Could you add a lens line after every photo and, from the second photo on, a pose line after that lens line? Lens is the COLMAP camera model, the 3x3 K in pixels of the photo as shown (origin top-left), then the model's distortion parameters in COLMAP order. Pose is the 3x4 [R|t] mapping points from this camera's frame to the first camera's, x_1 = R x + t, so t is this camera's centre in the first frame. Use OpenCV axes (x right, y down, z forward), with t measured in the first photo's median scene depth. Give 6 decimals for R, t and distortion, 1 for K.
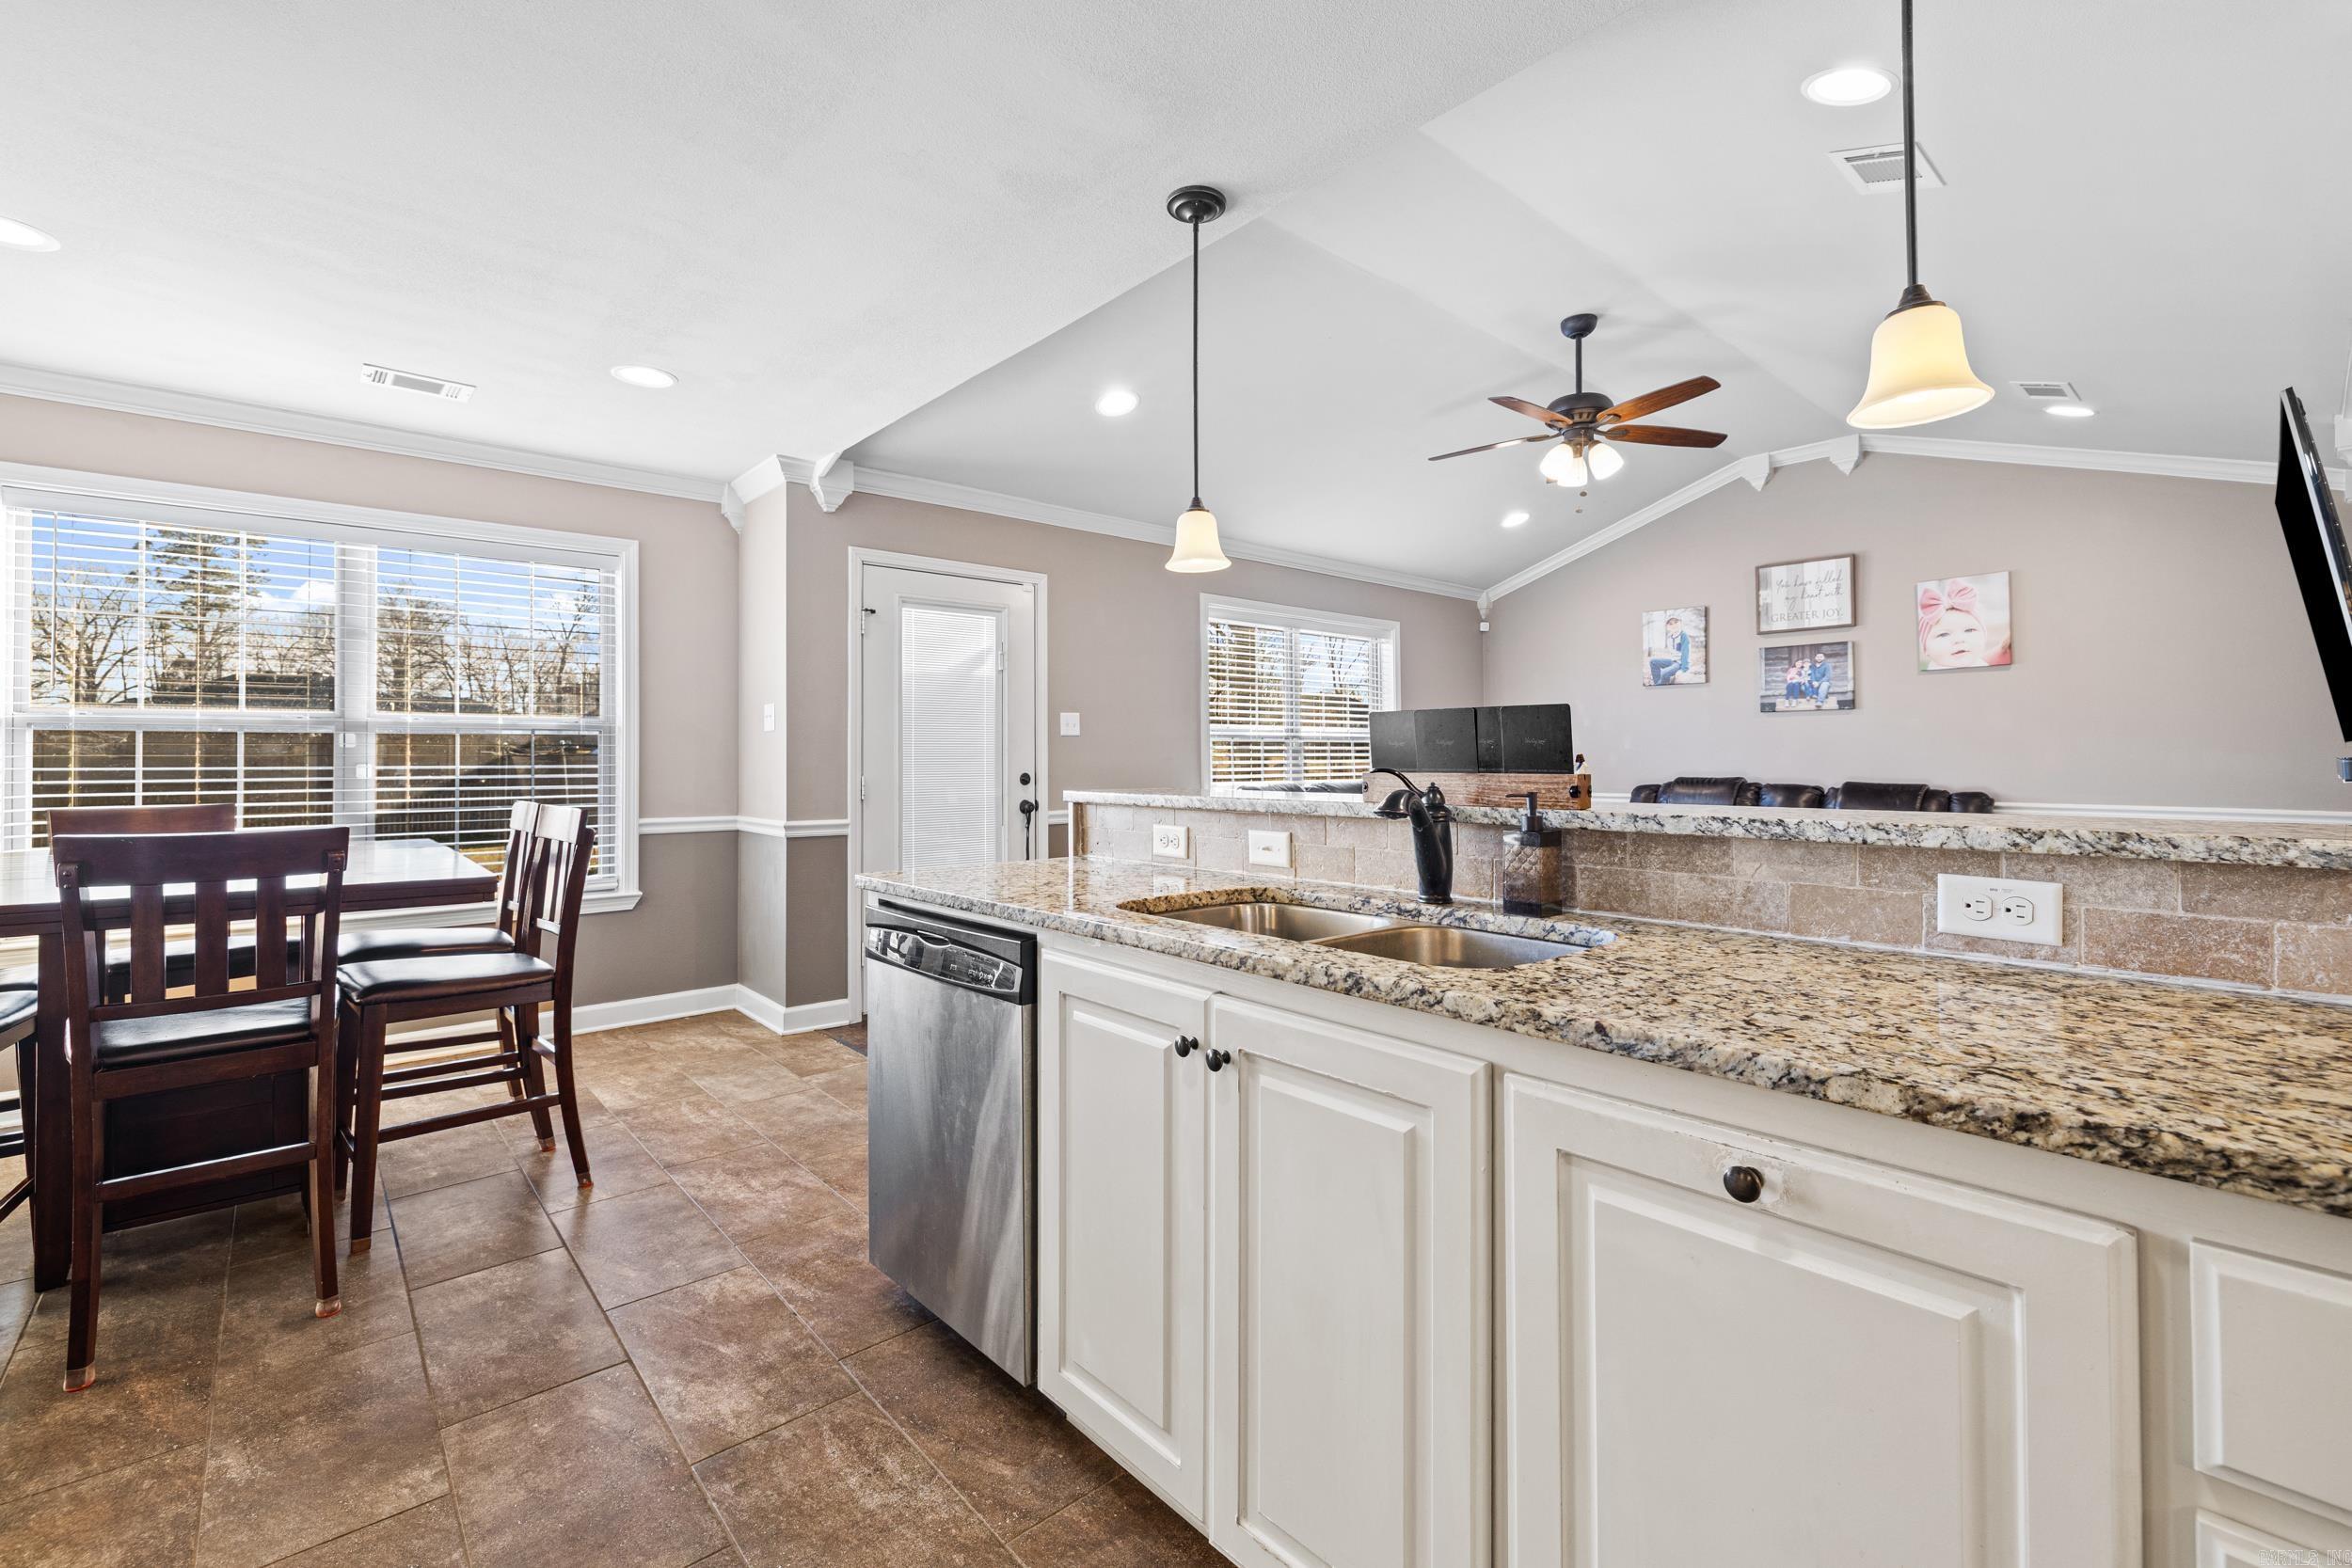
lens RADIAL K [[987.0, 0, 1167.6], [0, 987.0, 760.8], [0, 0, 1]] dist [-0.000497, -0.000034]
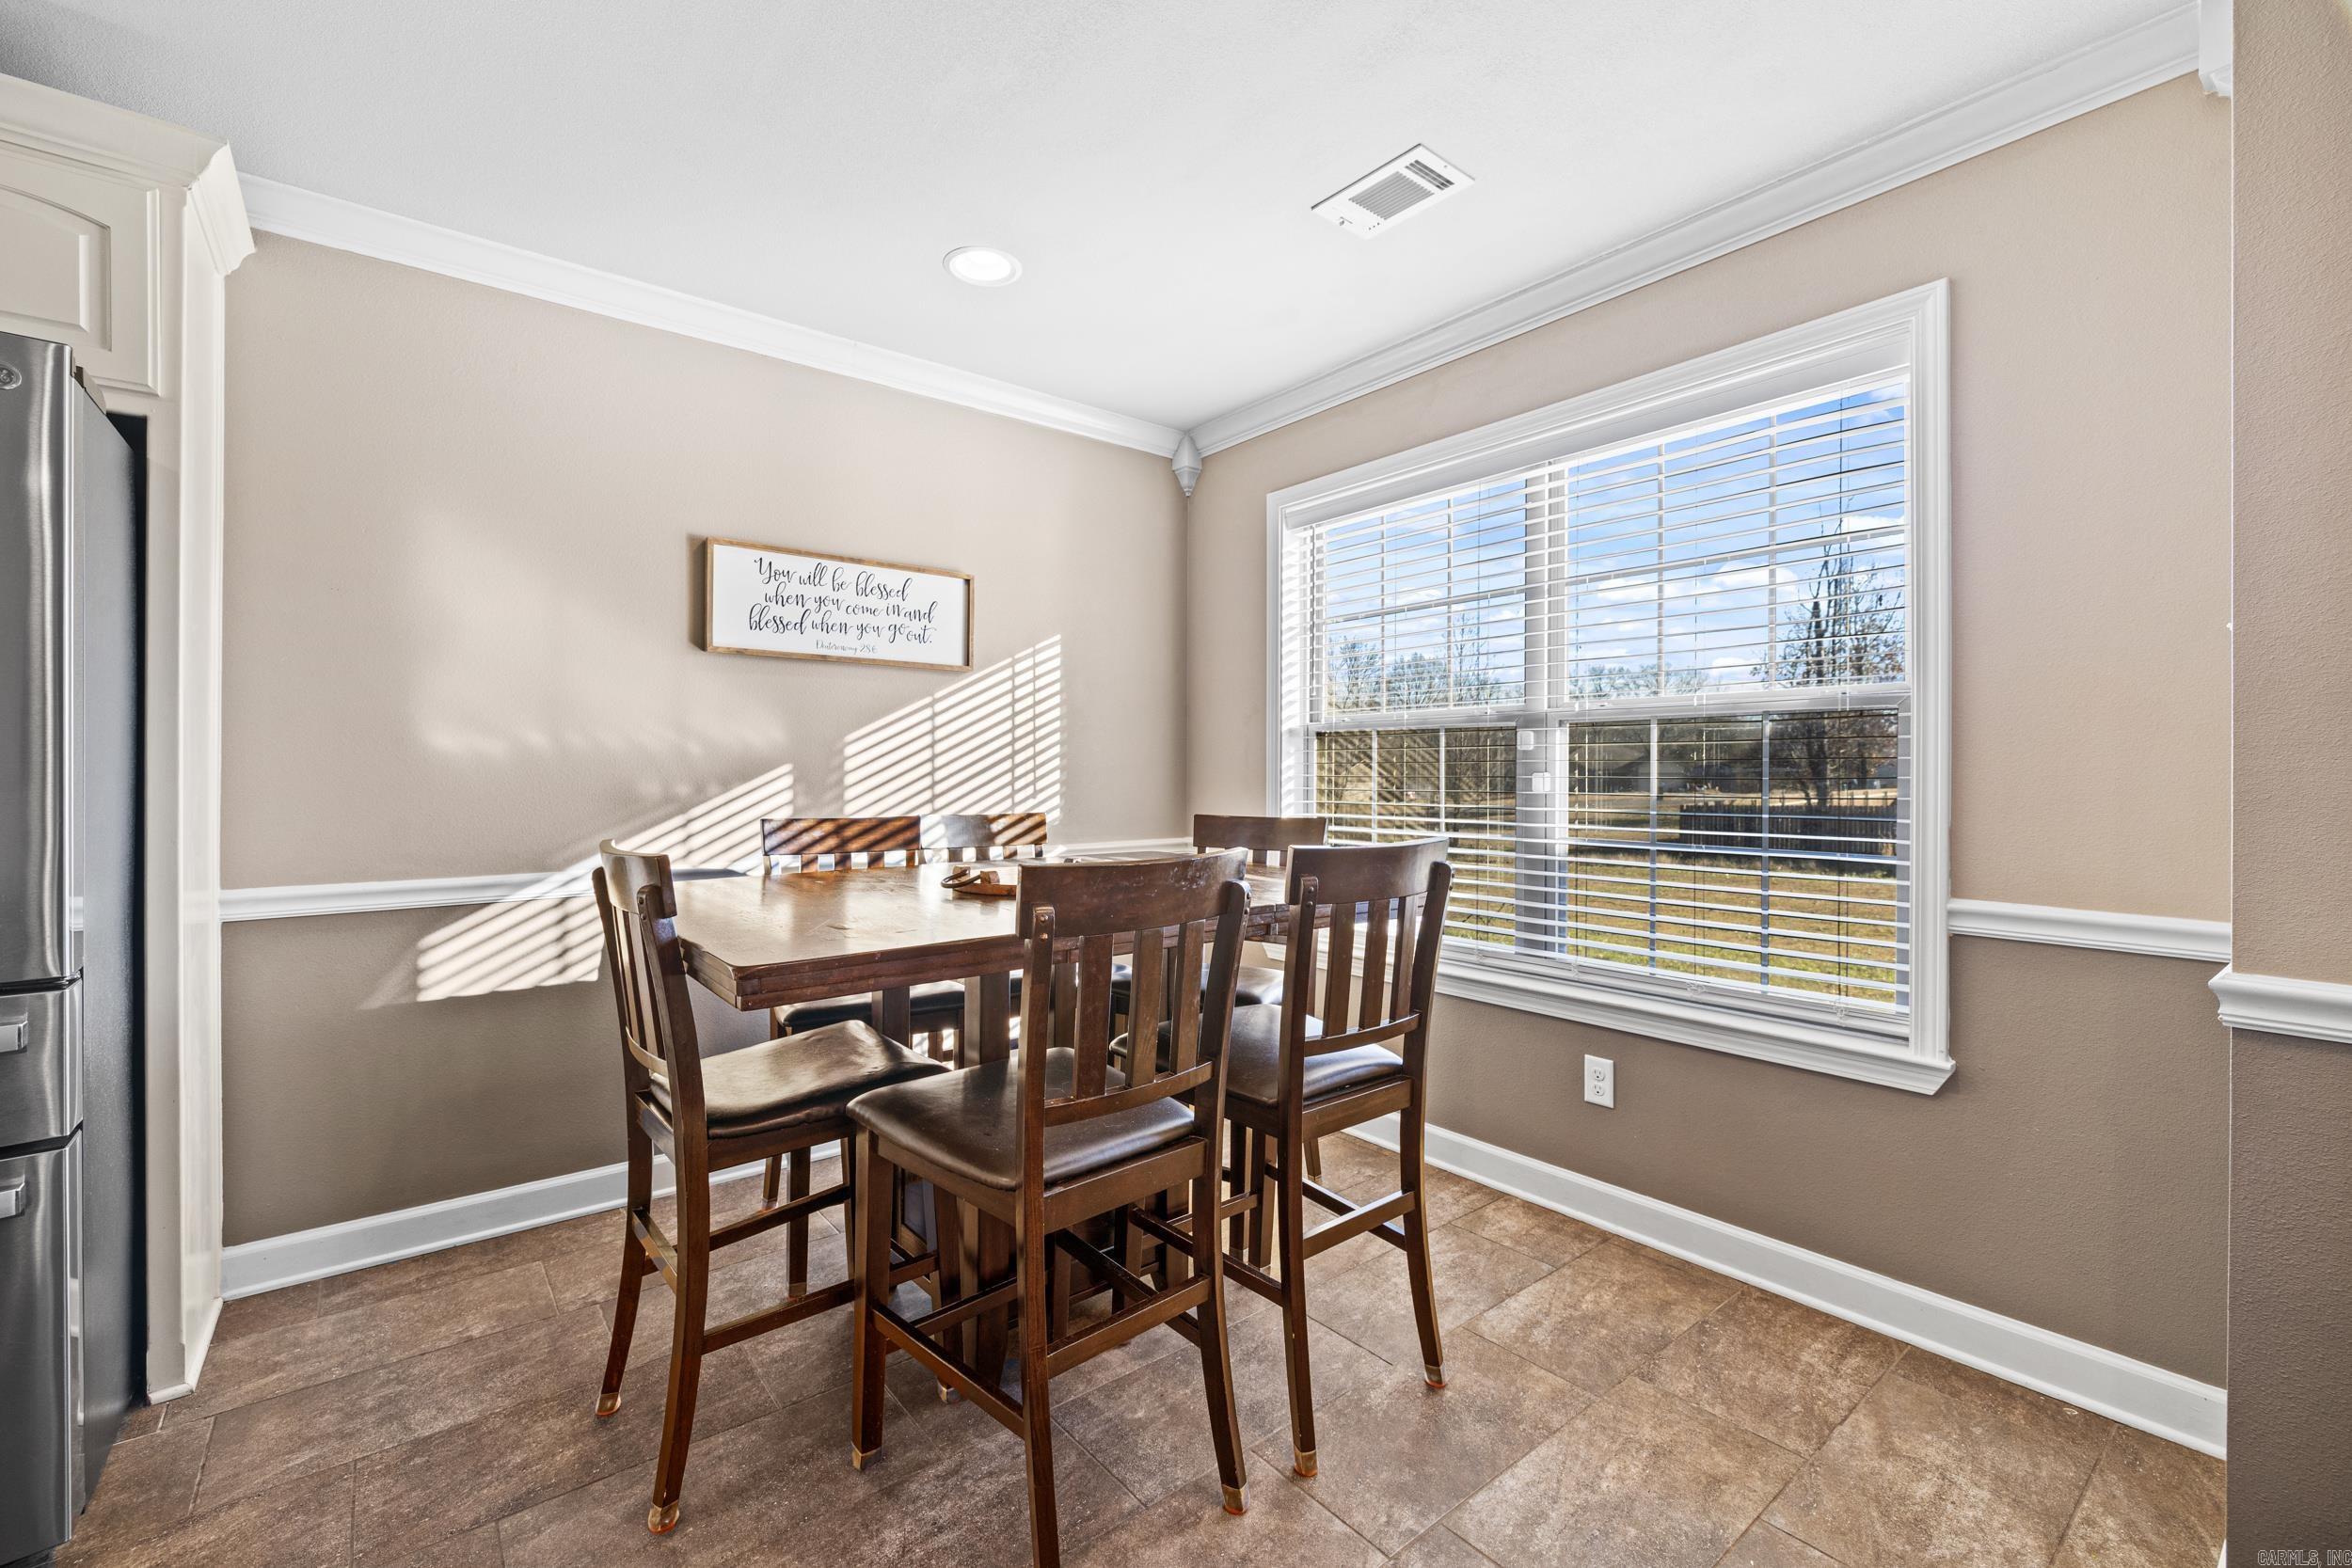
lens RADIAL K [[971.3, 0, 1164.7], [0, 971.3, 789.0], [0, 0, 1]] dist [-0.000149, -0.000059]
pose [[-0.060354, 0.015436, -0.998058, -0.137576], [-0.001627, 0.999878, 0.015562, 0.007233], [0.998176, 0.002563, -0.060322, 1.128068]]
